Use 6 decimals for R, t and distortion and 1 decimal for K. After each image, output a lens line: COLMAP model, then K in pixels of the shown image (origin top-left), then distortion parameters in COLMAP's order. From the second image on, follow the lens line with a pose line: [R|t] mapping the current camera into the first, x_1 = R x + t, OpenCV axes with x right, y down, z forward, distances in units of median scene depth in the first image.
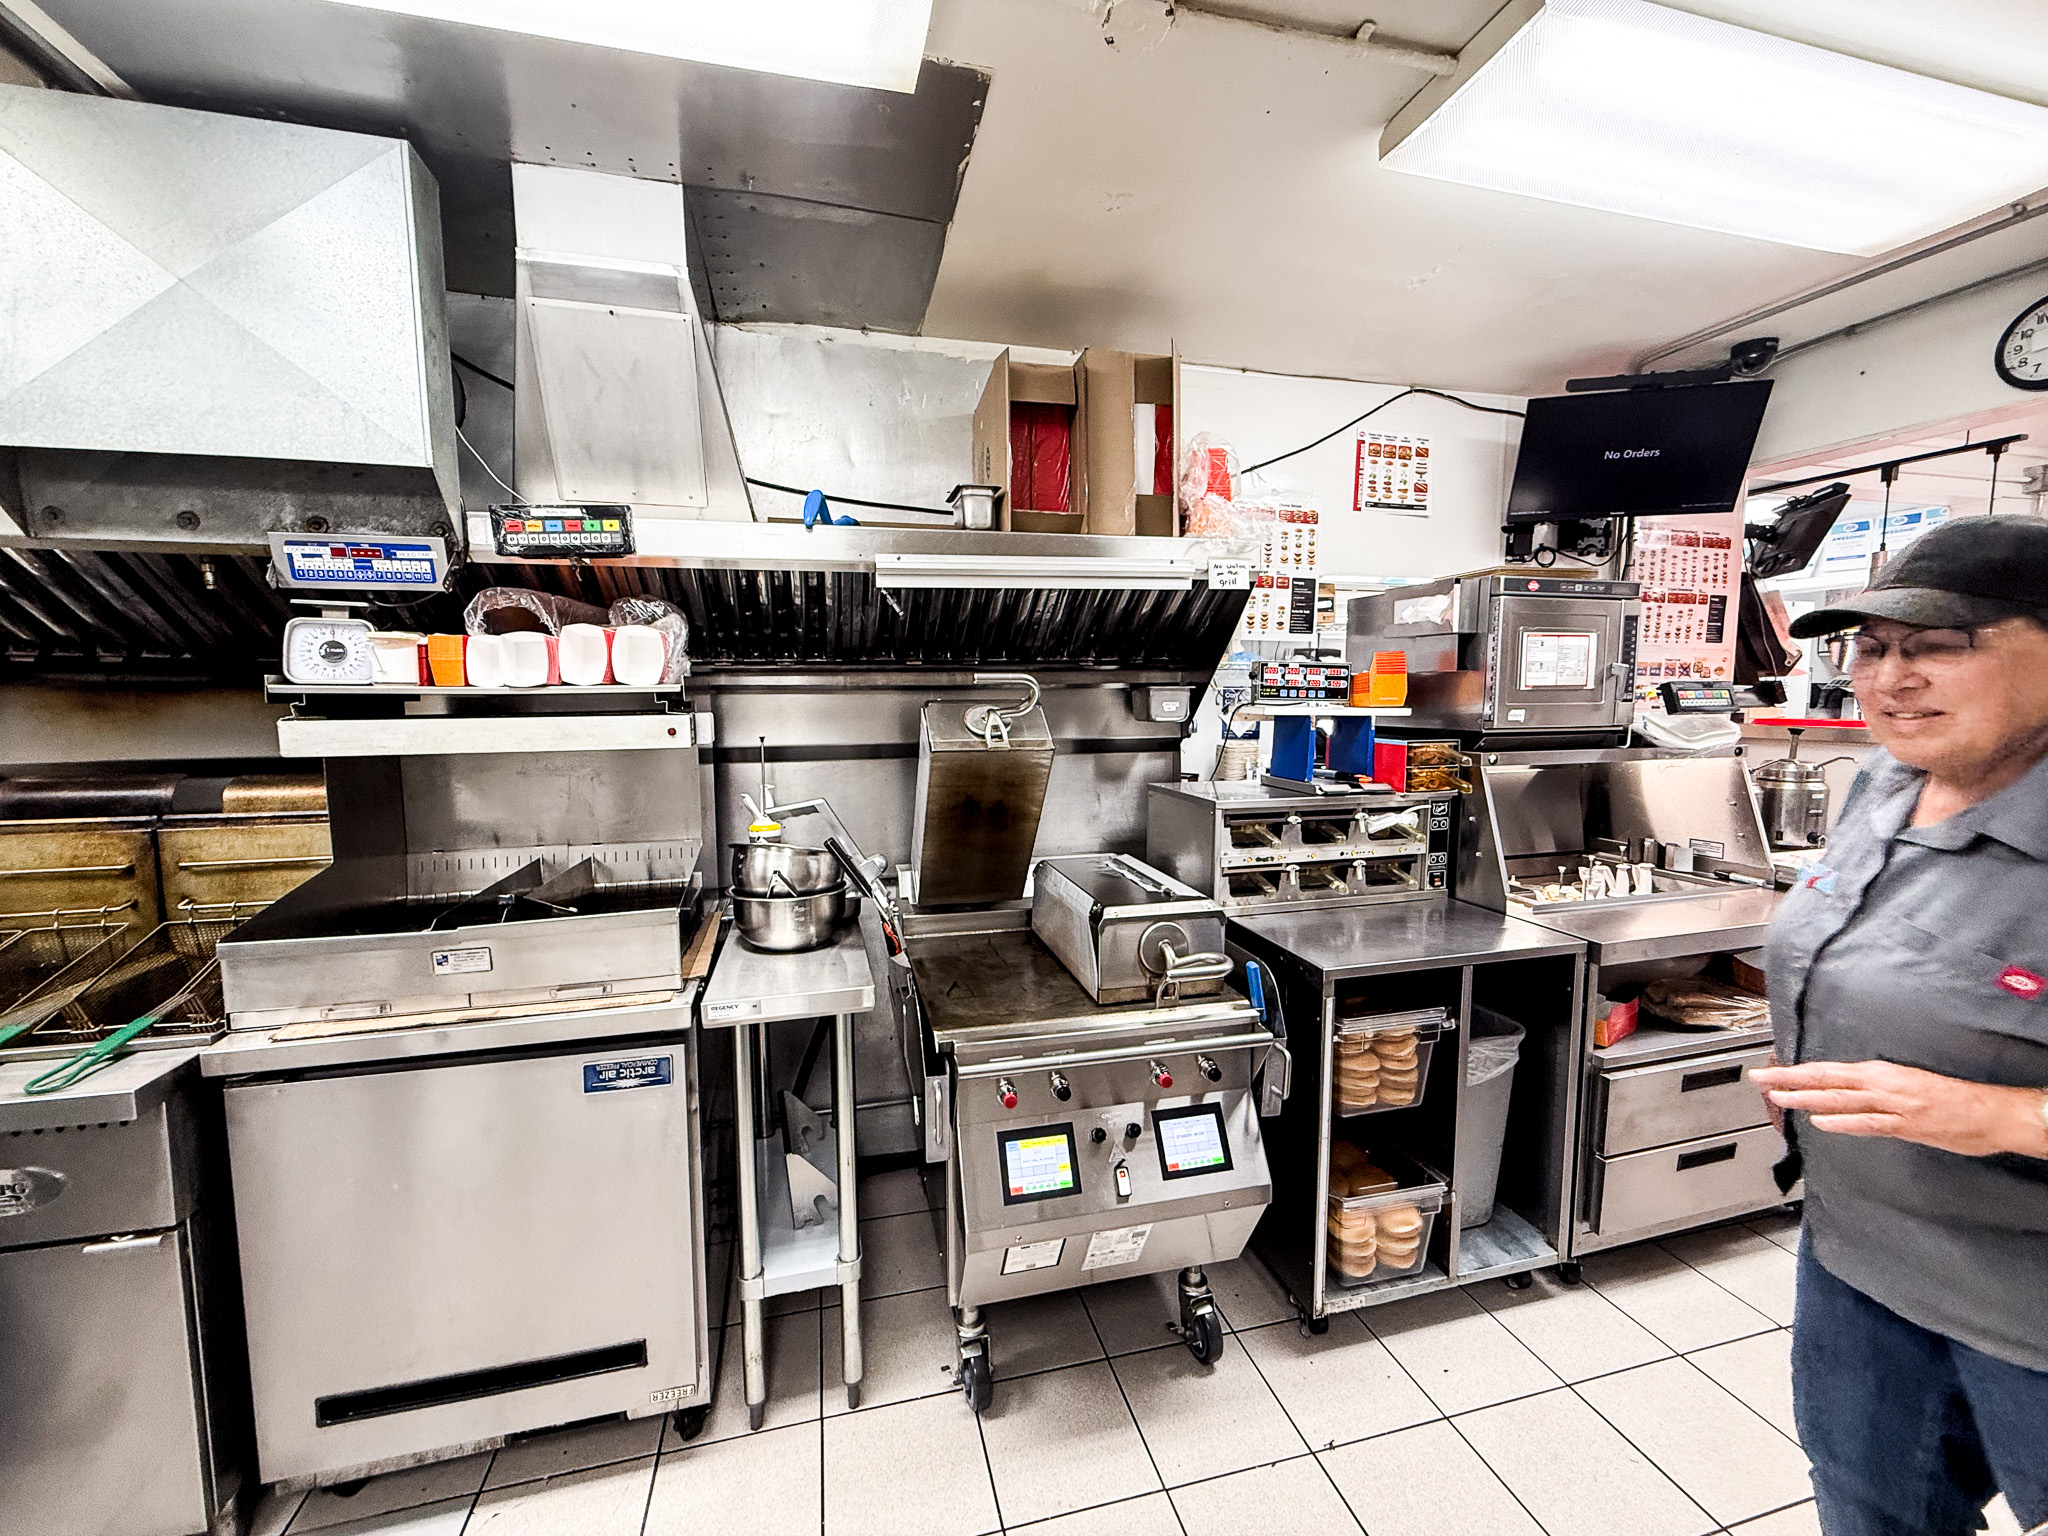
lens RADIAL K [[813.7, 0, 1021.2], [0, 813.7, 772.1], [0, 0, 1]] dist [-0.000139, 0.000126]
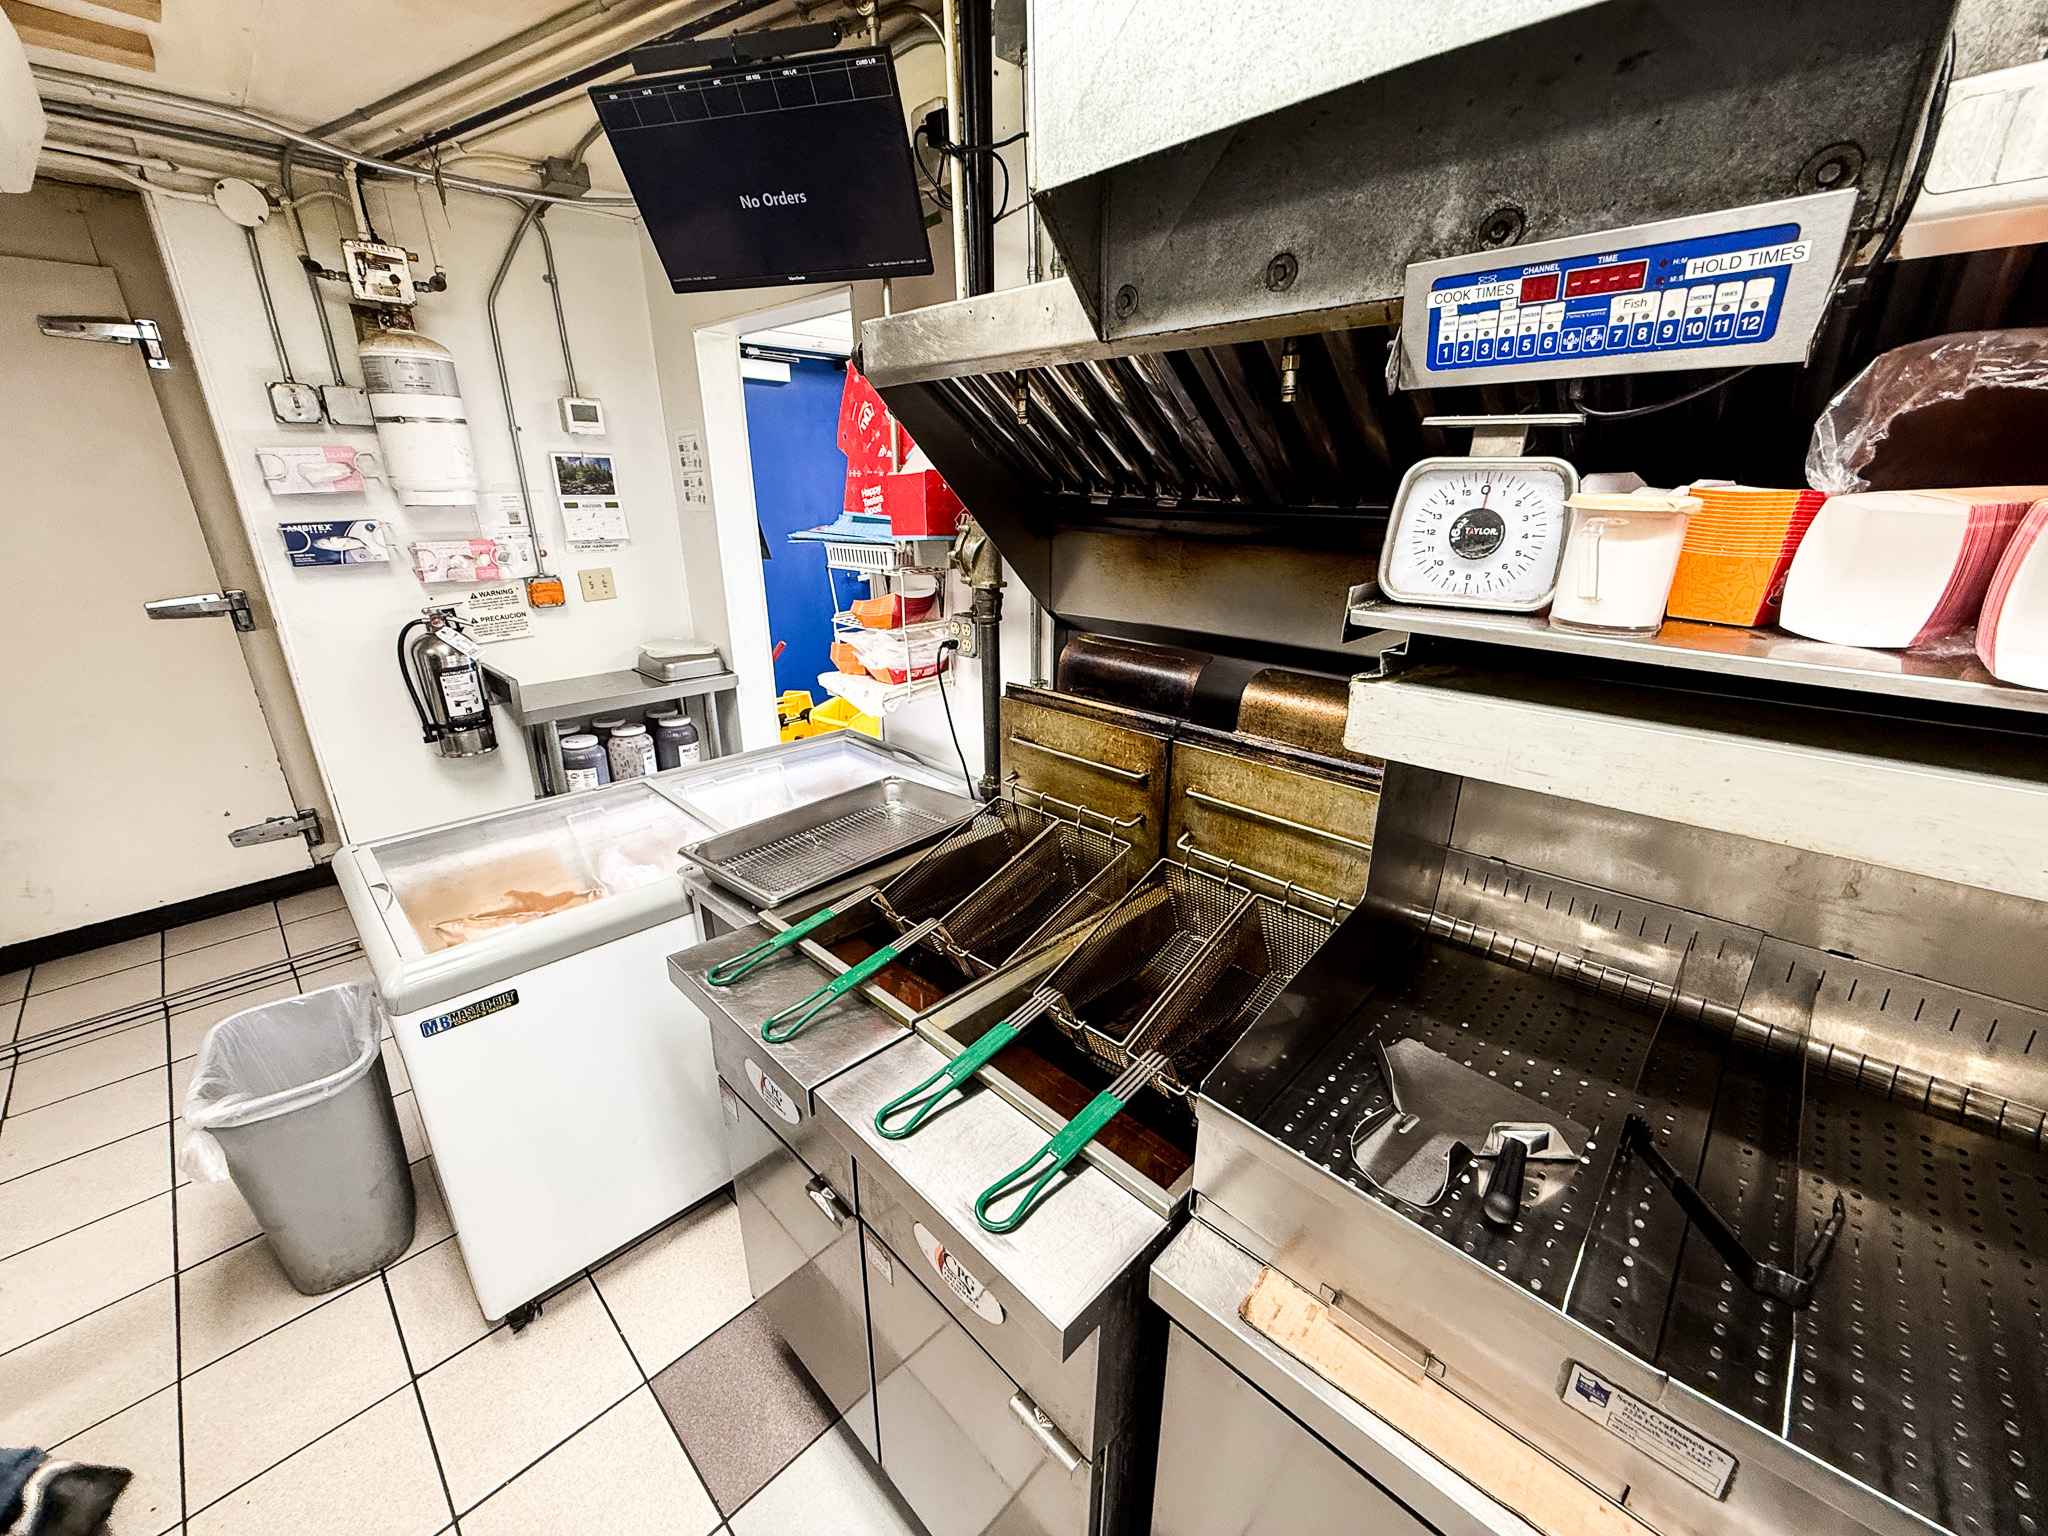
lens RADIAL K [[813.7, 0, 1021.2], [0, 813.7, 772.1], [0, 0, 1]] dist [-0.000139, 0.000126]
pose [[0.516473, 0.296329, -0.803395, -0.558014], [-0.083609, 0.951182, 0.297091, -0.132202], [0.852212, -0.086268, 0.516036, 0.523060]]
